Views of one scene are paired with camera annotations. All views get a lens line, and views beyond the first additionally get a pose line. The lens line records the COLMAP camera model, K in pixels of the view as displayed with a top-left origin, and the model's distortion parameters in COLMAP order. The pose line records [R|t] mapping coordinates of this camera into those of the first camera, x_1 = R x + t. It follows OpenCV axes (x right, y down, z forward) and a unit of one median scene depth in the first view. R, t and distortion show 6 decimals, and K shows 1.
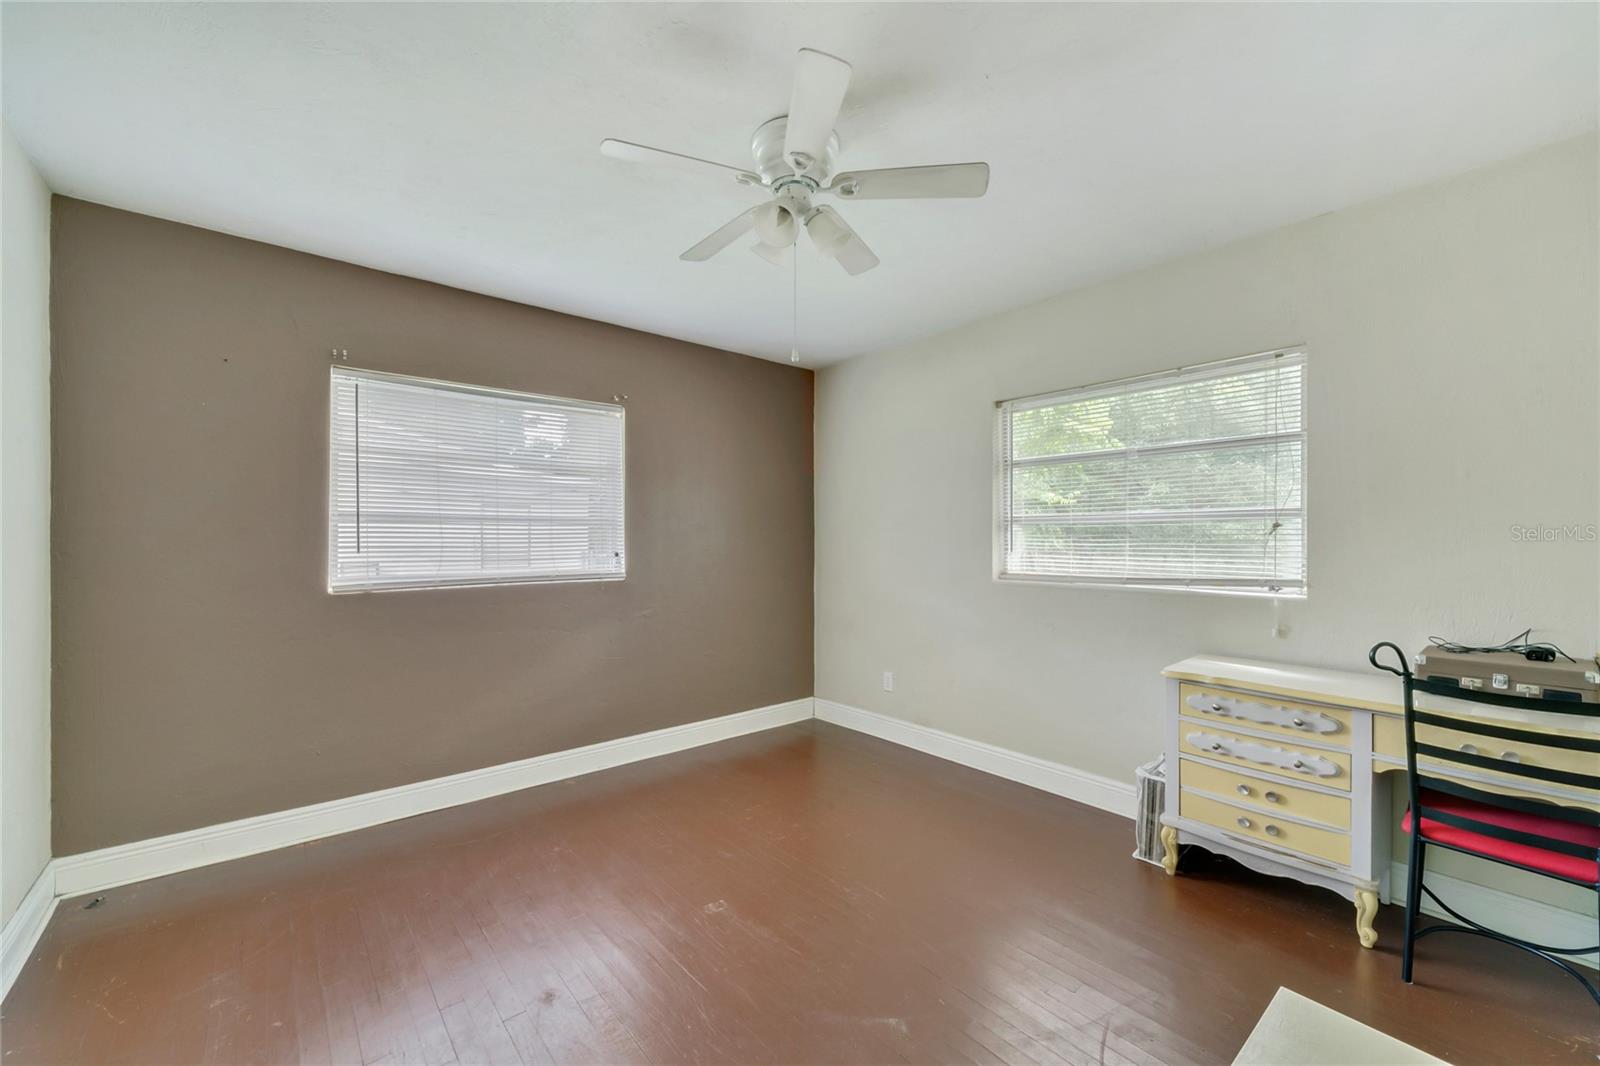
lens RADIAL K [[648.2, 0, 798.4], [0, 648.2, 539.9], [0, 0, 1]] dist [-0.003403, 0.001283]
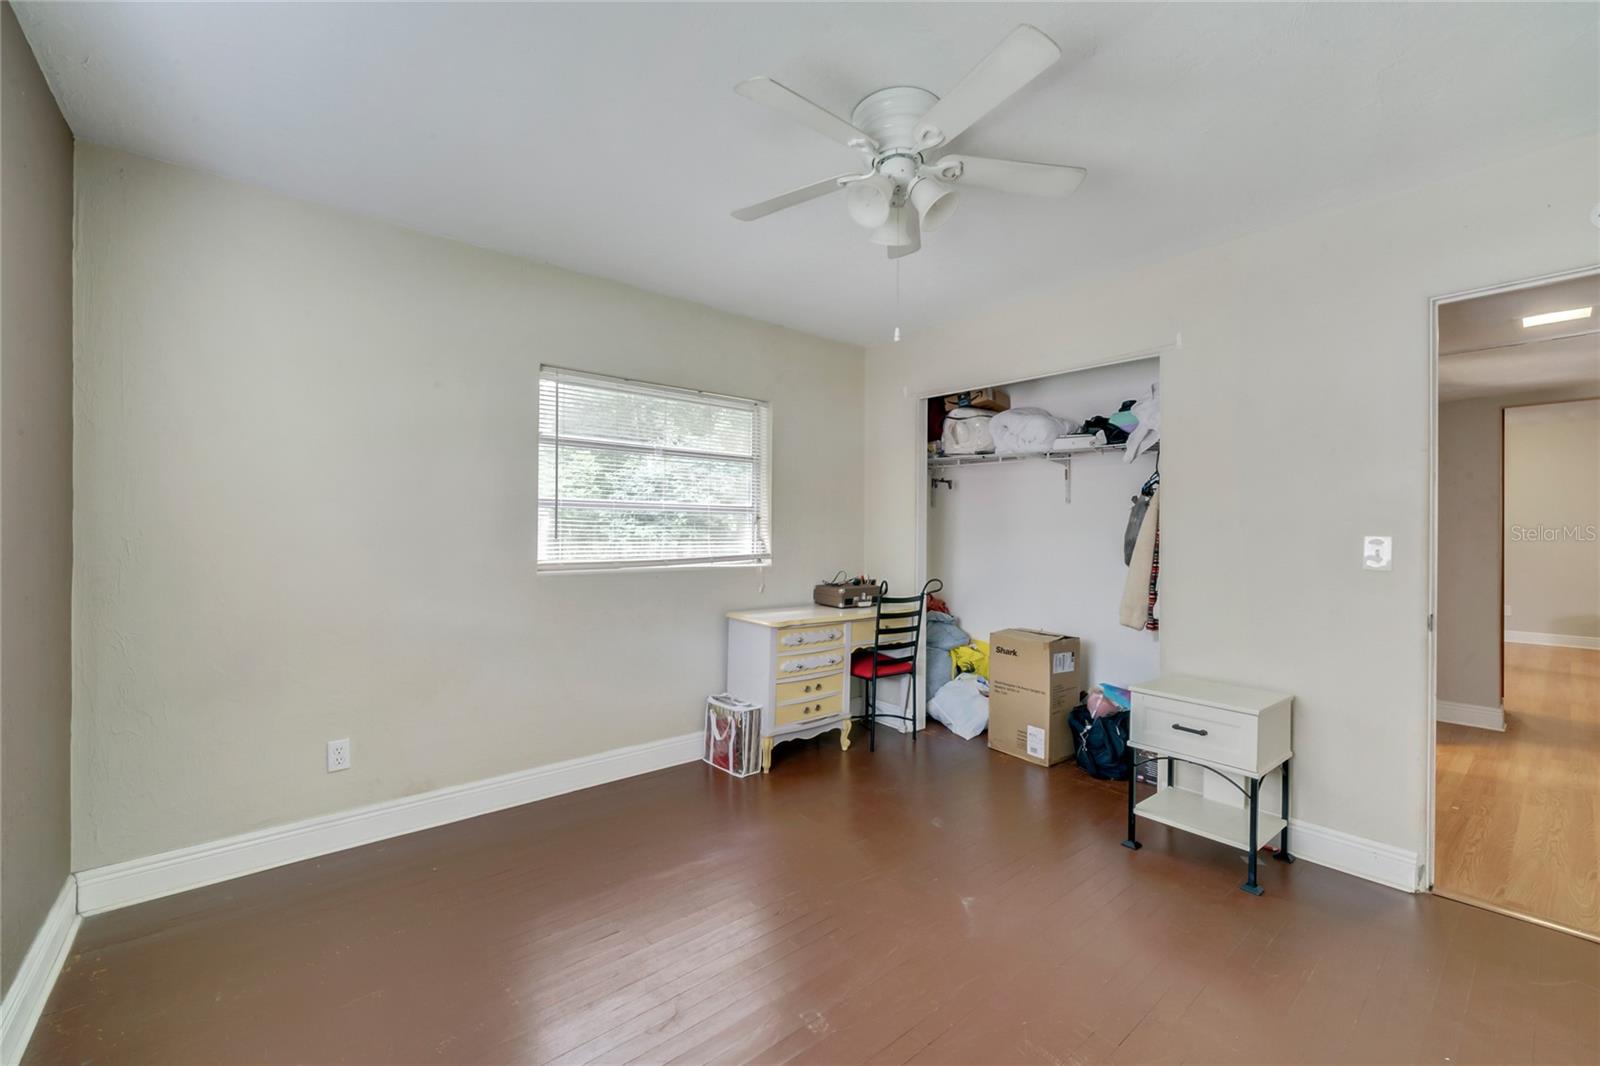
lens RADIAL K [[648.2, 0, 798.0], [0, 648.2, 530.7], [0, 0, 1]] dist [-0.003403, 0.001283]
pose [[-0.013200, 0.002362, 0.999910, -0.828763], [-0.007705, 0.999967, -0.002463, 0.010467], [-0.999883, -0.007737, -0.013182, 1.005319]]
